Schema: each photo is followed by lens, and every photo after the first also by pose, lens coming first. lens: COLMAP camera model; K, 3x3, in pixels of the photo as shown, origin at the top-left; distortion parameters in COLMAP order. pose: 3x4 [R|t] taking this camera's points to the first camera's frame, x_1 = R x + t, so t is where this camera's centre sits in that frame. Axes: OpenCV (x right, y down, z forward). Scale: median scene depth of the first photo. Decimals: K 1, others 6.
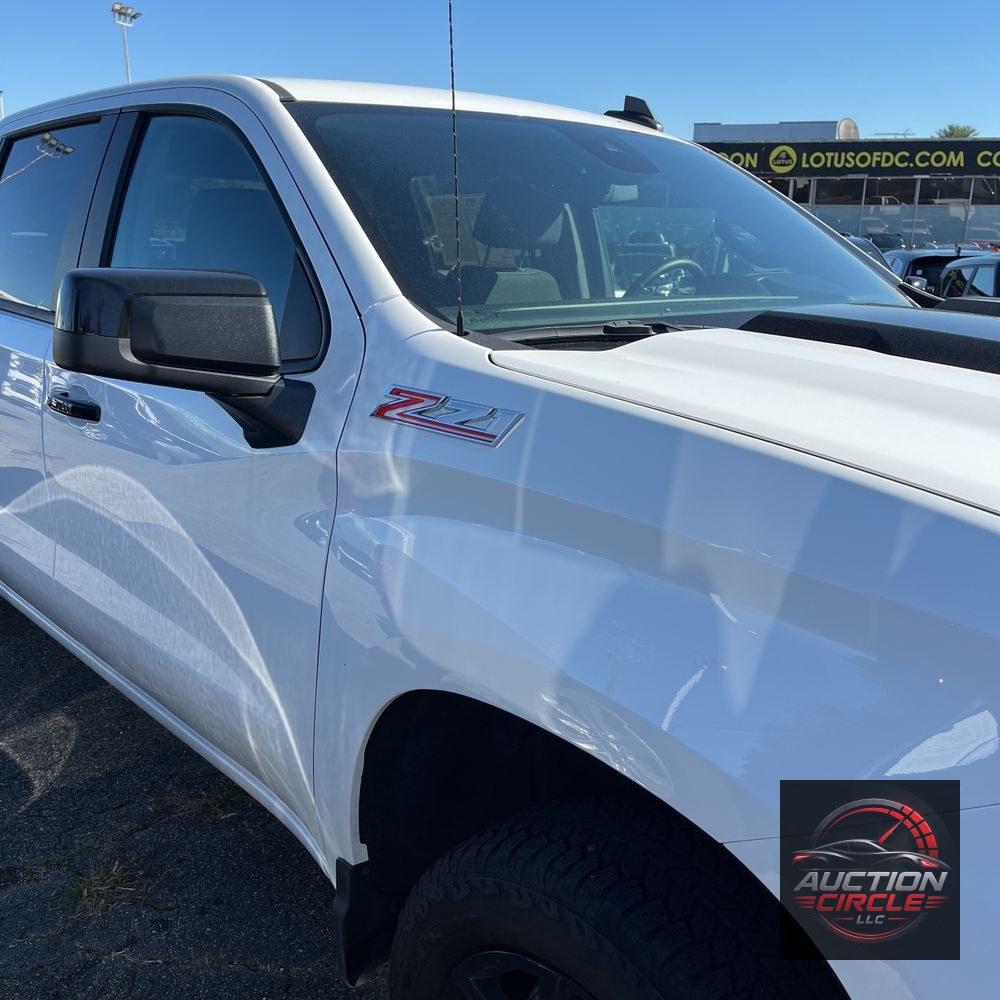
lens RADIAL K [[1014.3, 0, 496.4], [0, 1014.3, 503.5], [0, 0, 1]] dist [0.058859, -0.060470]
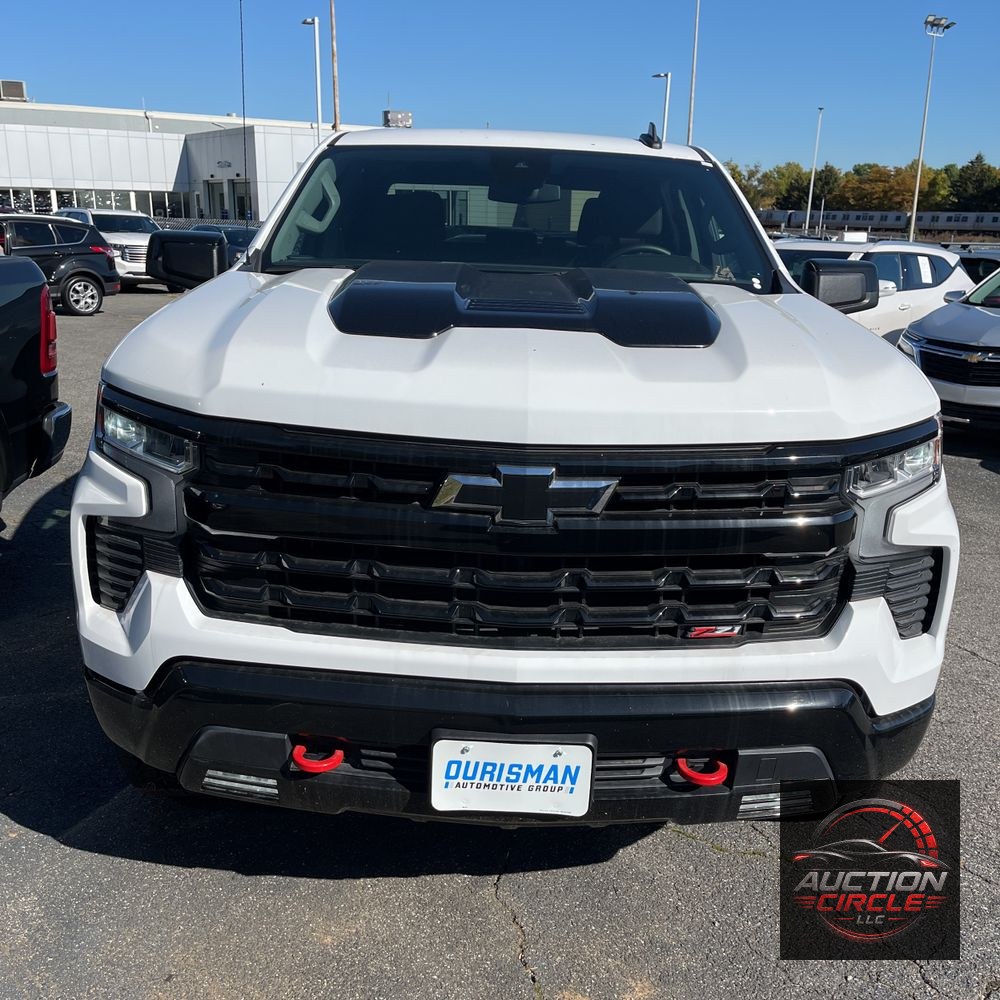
lens RADIAL K [[1014.3, 0, 496.4], [0, 1014.3, 503.5], [0, 0, 1]] dist [0.058859, -0.060470]
pose [[0.743025, 0.187412, -0.642488, 0.912716], [-0.193424, 0.979159, 0.061927, 0.044089], [0.640704, 0.078259, 0.763789, -0.115348]]
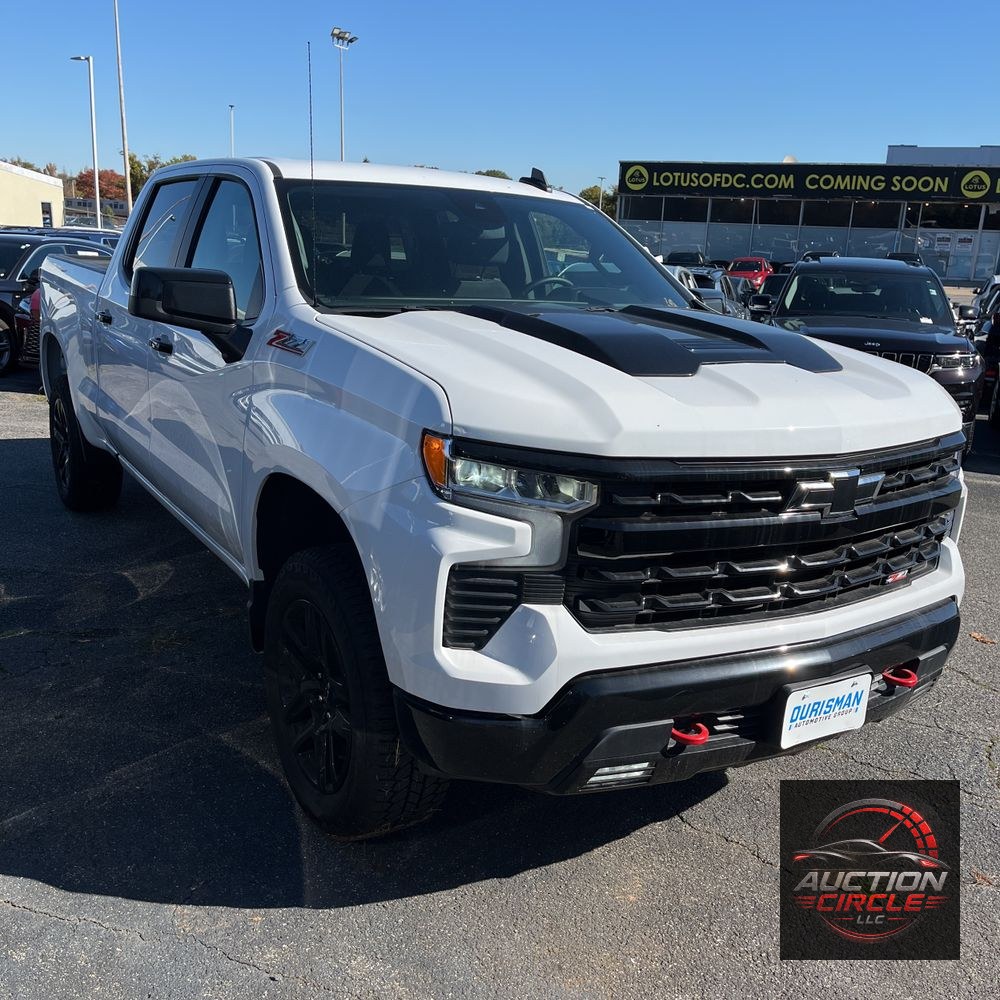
lens RADIAL K [[1014.3, 0, 496.4], [0, 1014.3, 503.5], [0, 0, 1]] dist [0.058859, -0.060470]
pose [[0.982099, 0.077176, -0.171831, 0.380370], [-0.079300, 0.996835, -0.005524, 0.111386], [0.170861, 0.019052, 0.985111, -0.497742]]
